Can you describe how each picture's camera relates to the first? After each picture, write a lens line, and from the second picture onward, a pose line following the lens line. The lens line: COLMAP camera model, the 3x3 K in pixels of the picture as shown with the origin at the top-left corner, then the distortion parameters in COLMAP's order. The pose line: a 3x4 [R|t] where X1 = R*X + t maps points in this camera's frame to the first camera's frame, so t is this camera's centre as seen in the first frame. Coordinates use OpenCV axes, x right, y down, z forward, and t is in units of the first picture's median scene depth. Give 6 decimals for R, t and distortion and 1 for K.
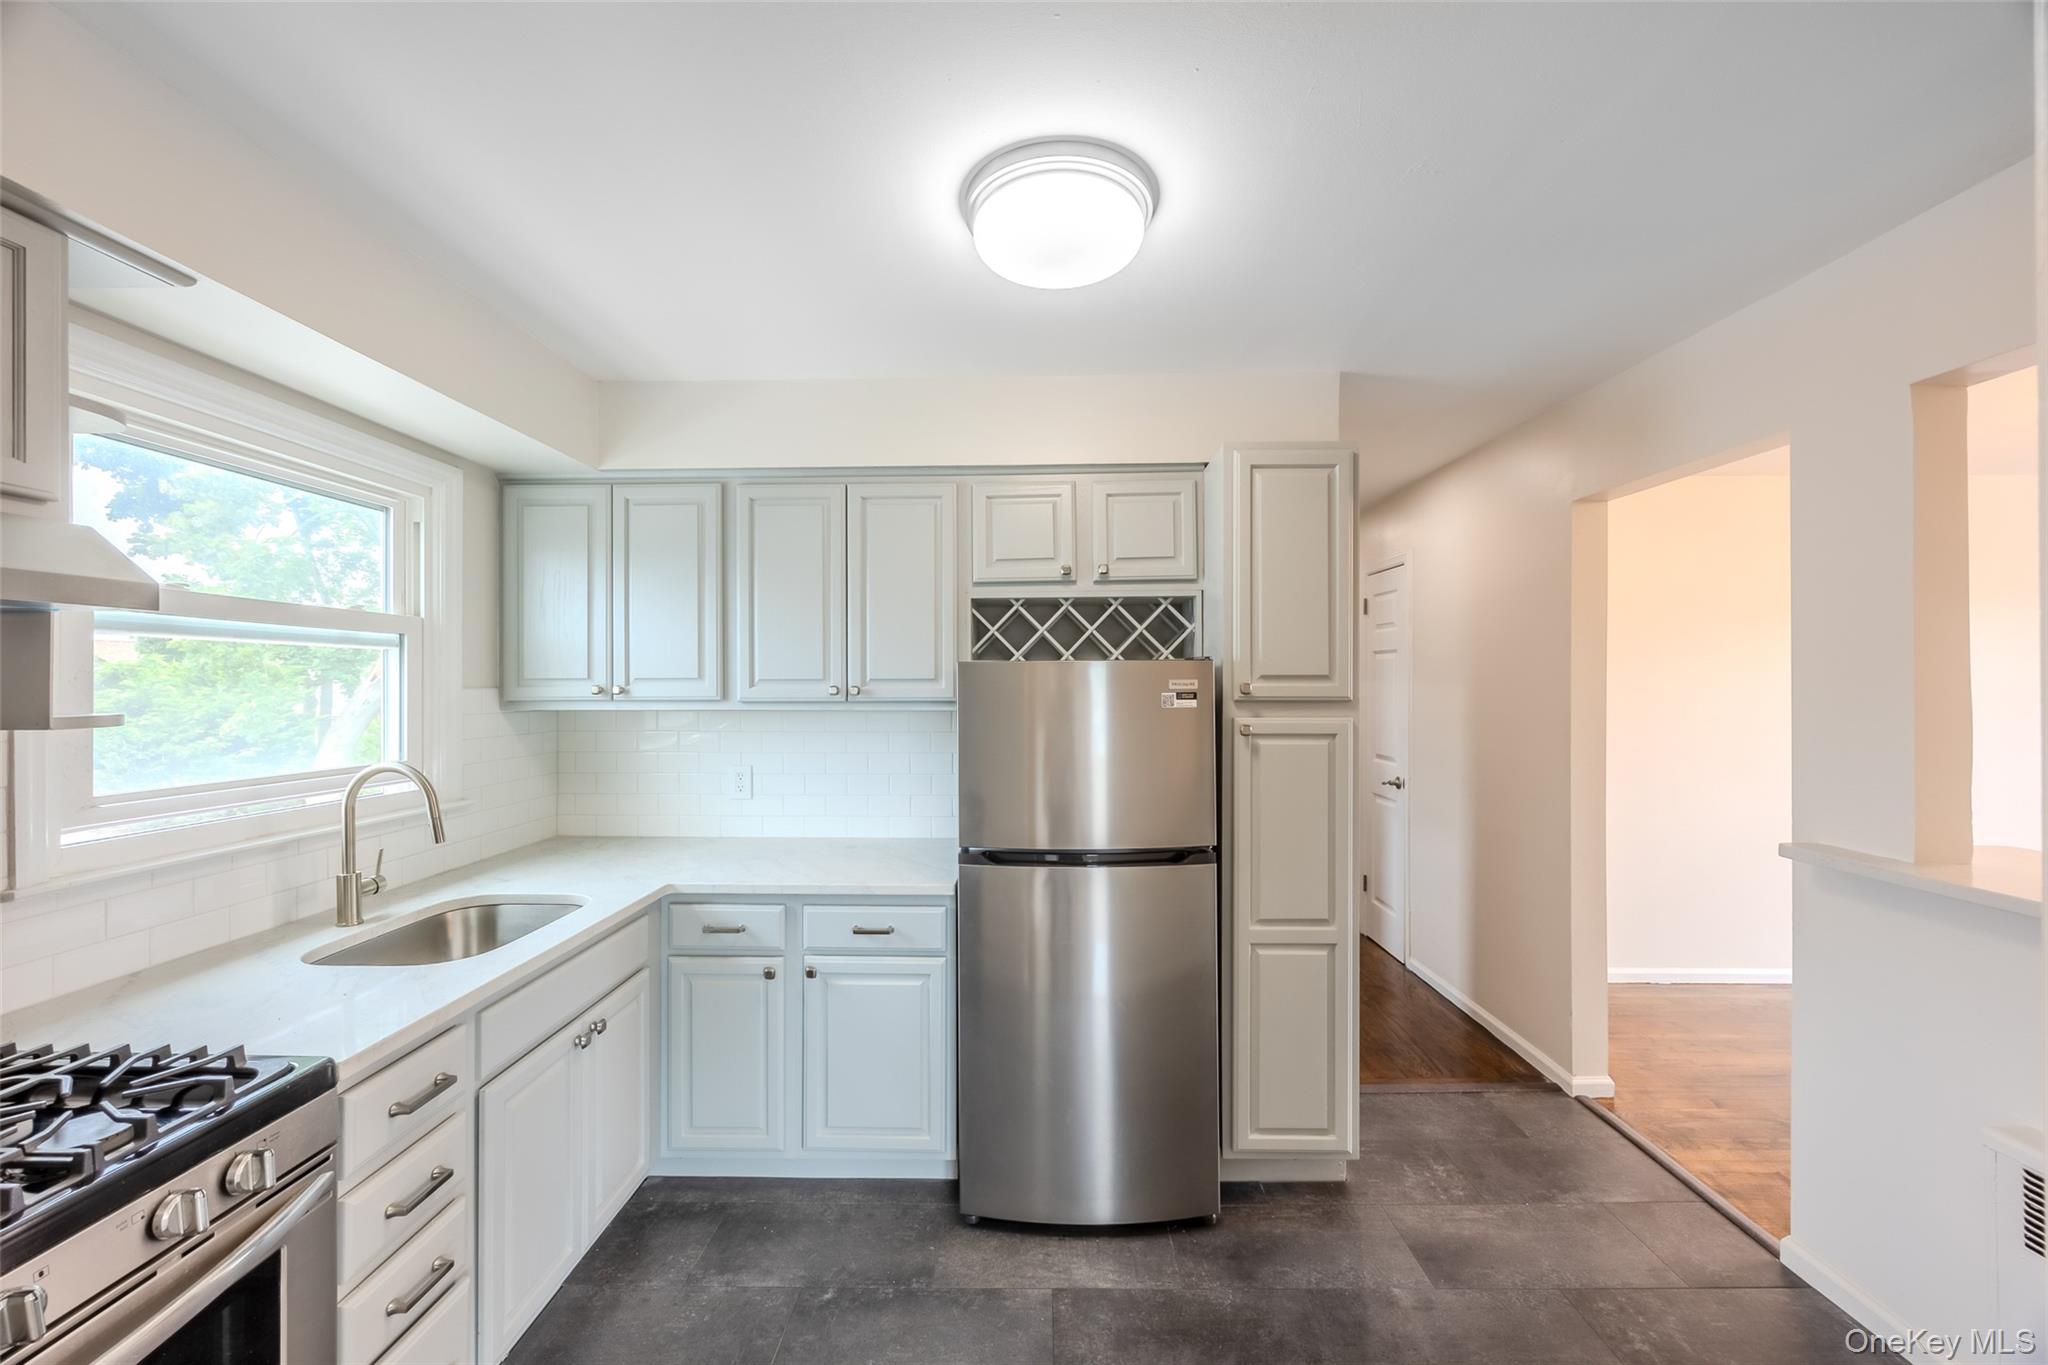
lens RADIAL K [[788.8, 0, 1022.7], [0, 788.8, 686.2], [0, 0, 1]] dist [-0.002313, -0.000453]
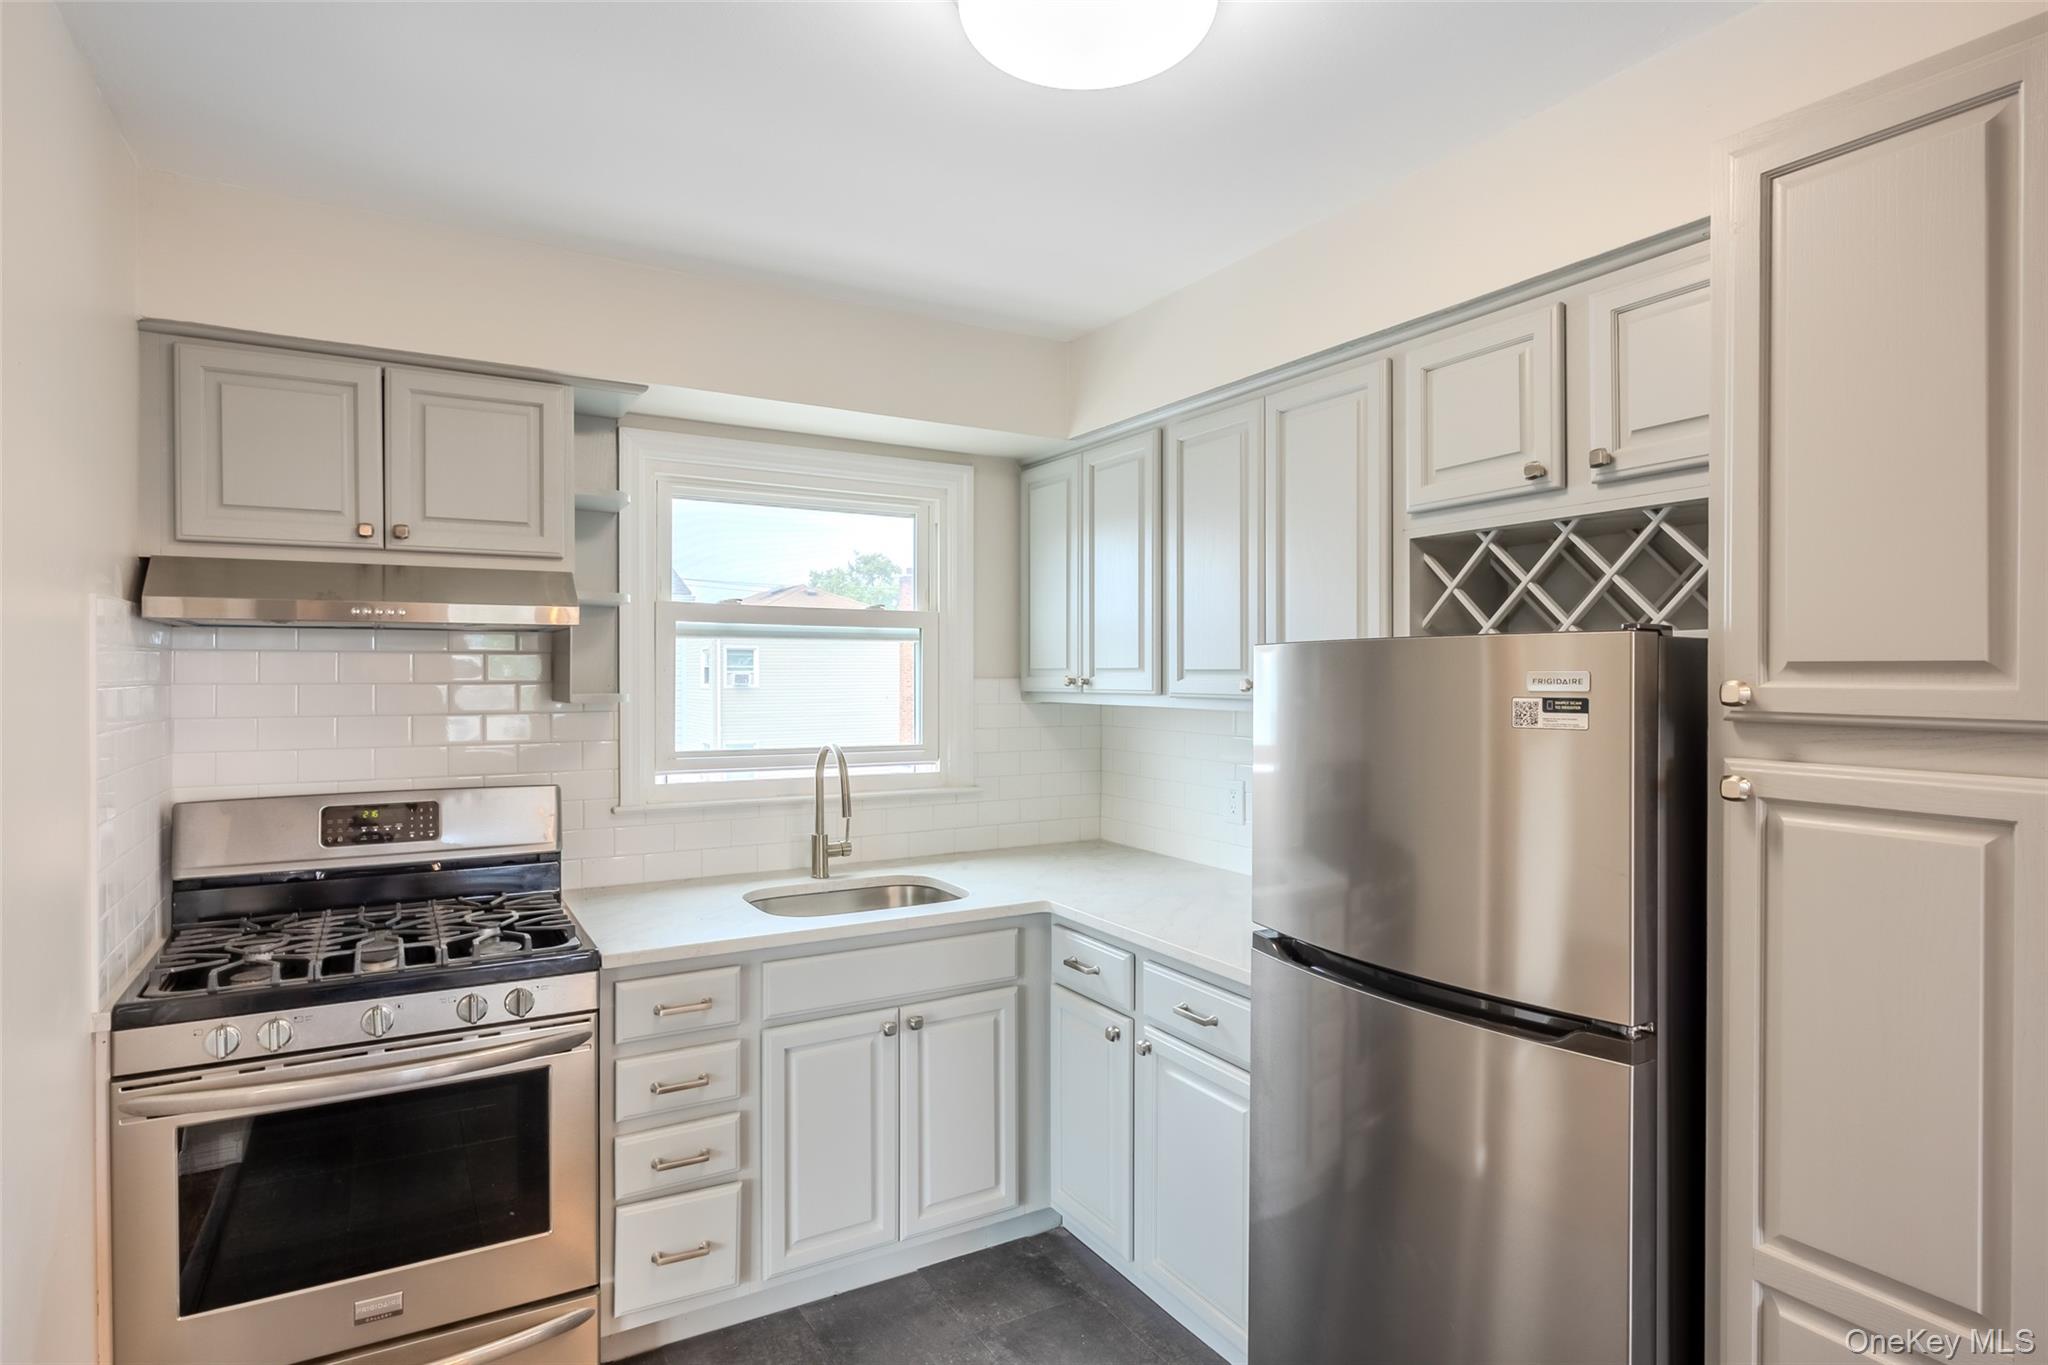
lens RADIAL K [[1092.7, 0, 1020.6], [0, 1092.7, 682.5], [0, 0, 1]] dist [-0.007891, -0.001446]
pose [[0.514400, 0.010707, -0.857484, 0.567300], [-0.003376, 0.999940, 0.010460, -0.007443], [0.857544, -0.002486, 0.514405, 0.333652]]
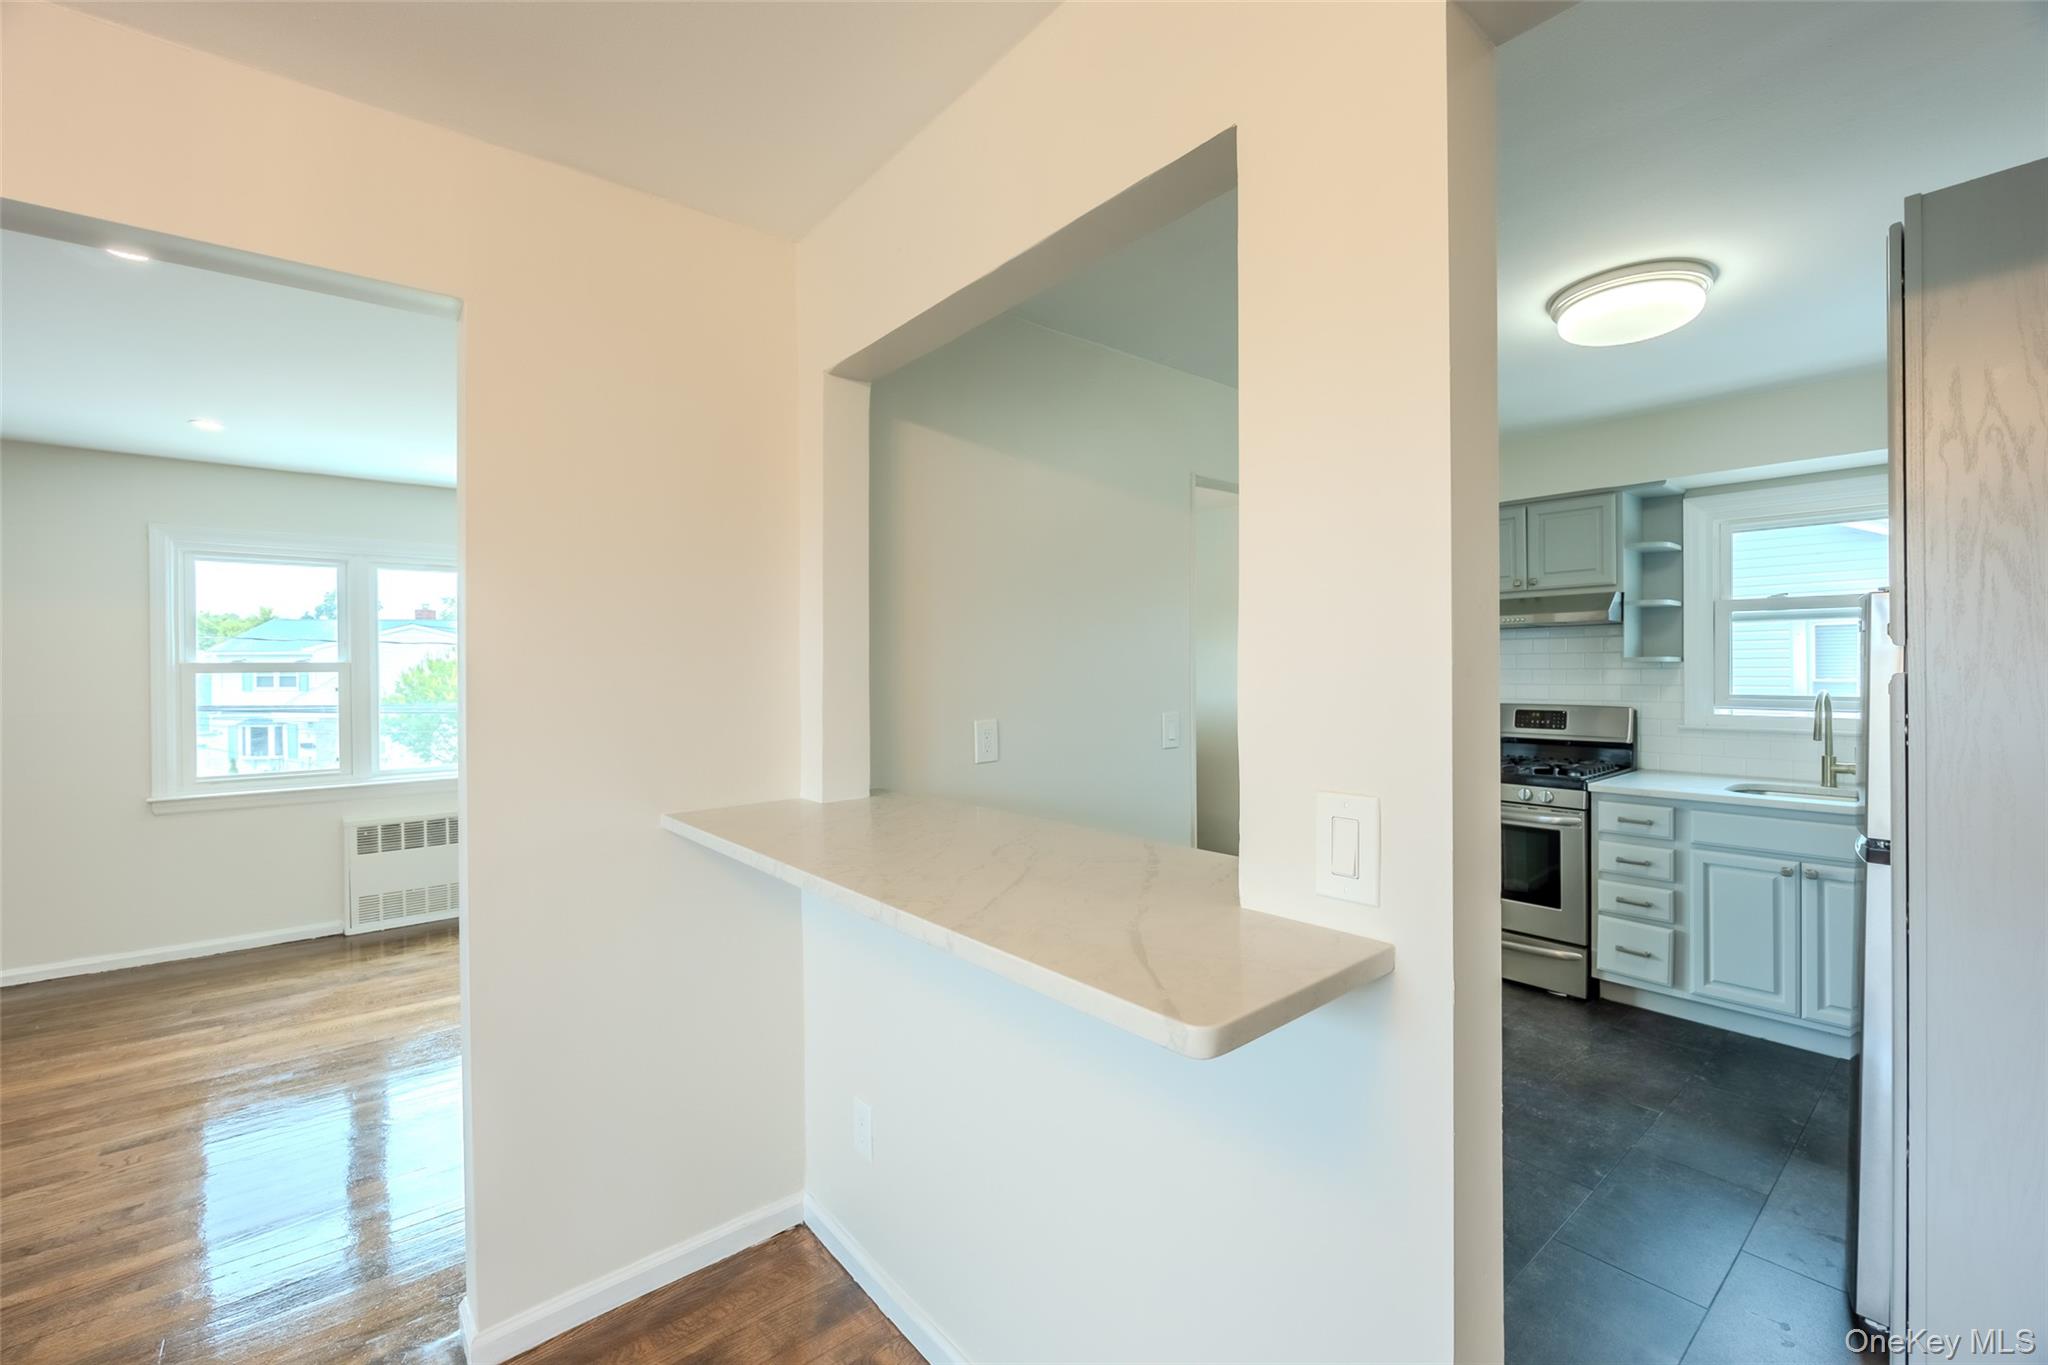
lens RADIAL K [[864.4, 0, 1024.4], [0, 864.4, 674.2], [0, 0, 1]] dist [-0.000012, -0.000054]
pose [[-0.762384, 0.014594, -0.646960, 1.317952], [0.007618, 0.999879, 0.013577, 0.019605], [0.647080, 0.005423, -0.762403, 1.037270]]
